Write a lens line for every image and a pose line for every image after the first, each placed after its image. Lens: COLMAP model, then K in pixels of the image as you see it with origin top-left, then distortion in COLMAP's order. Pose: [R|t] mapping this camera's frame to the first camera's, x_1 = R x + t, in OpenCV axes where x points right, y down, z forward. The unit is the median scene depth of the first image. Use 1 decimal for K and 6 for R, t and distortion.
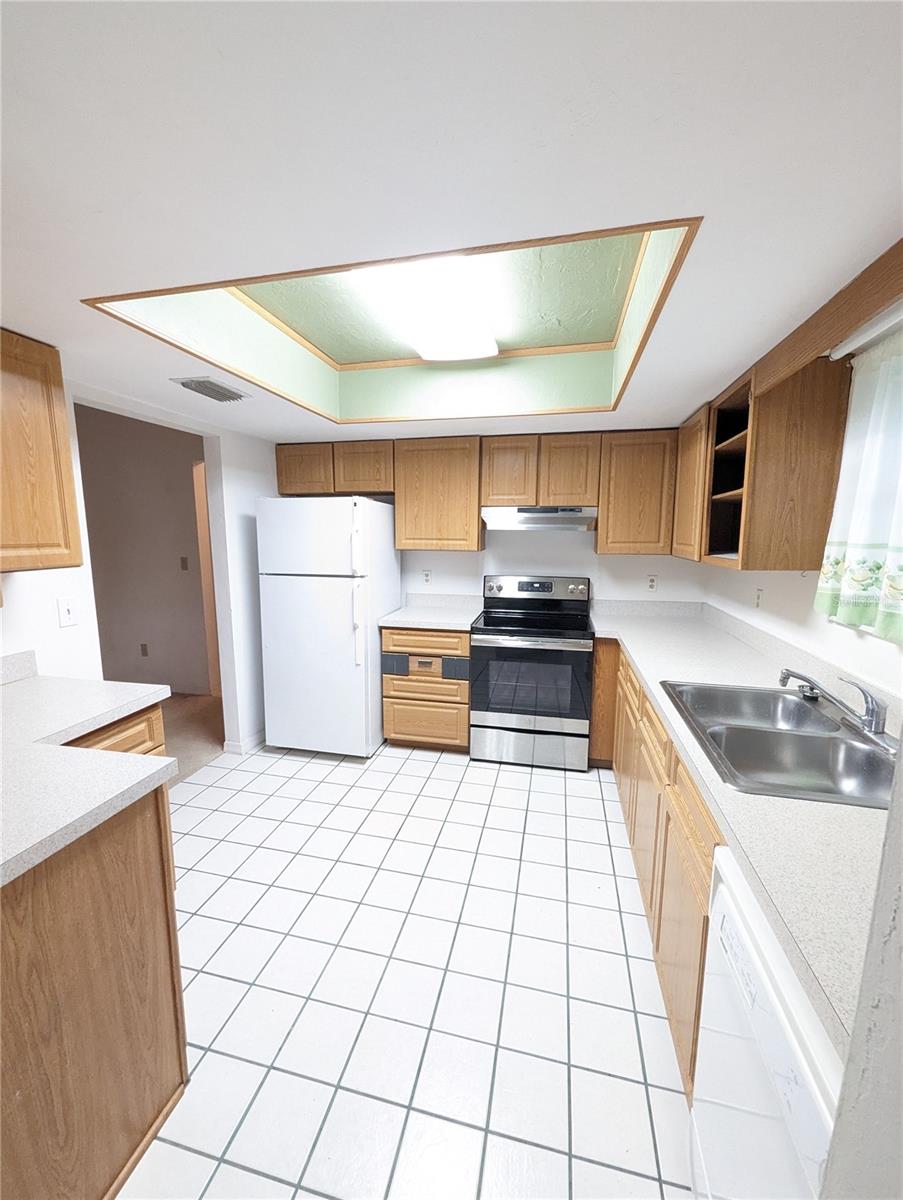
lens RADIAL K [[475.3, 0, 448.0], [0, 475.3, 600.2], [0, 0, 1]] dist [0.001504, -0.000904]
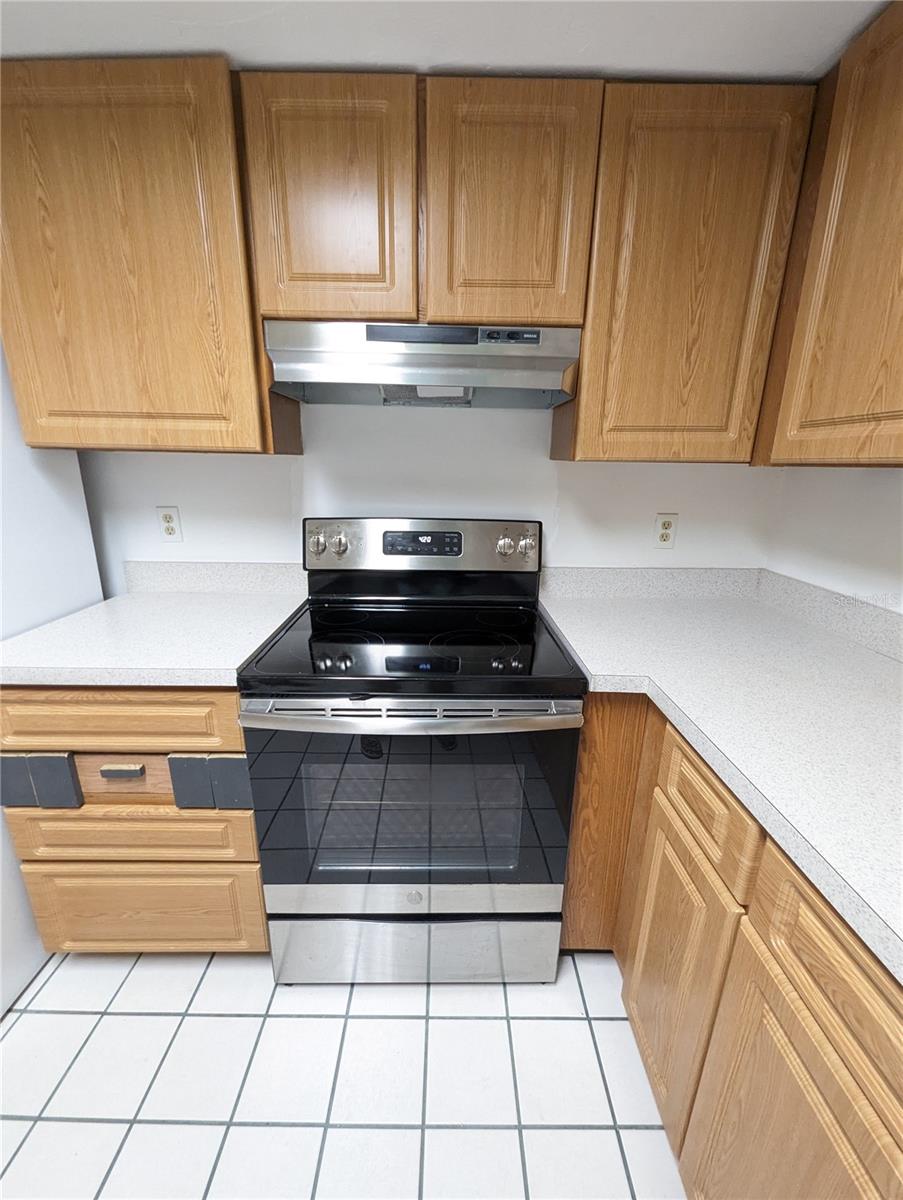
lens RADIAL K [[475.3, 0, 451.4], [0, 475.3, 604.1], [0, 0, 1]] dist [0.001504, -0.000904]
pose [[0.971337, -0.055168, 0.231215, 0.115689], [0.022431, 0.989628, 0.141891, -0.037625], [-0.236644, -0.132638, 0.962500, 0.621096]]
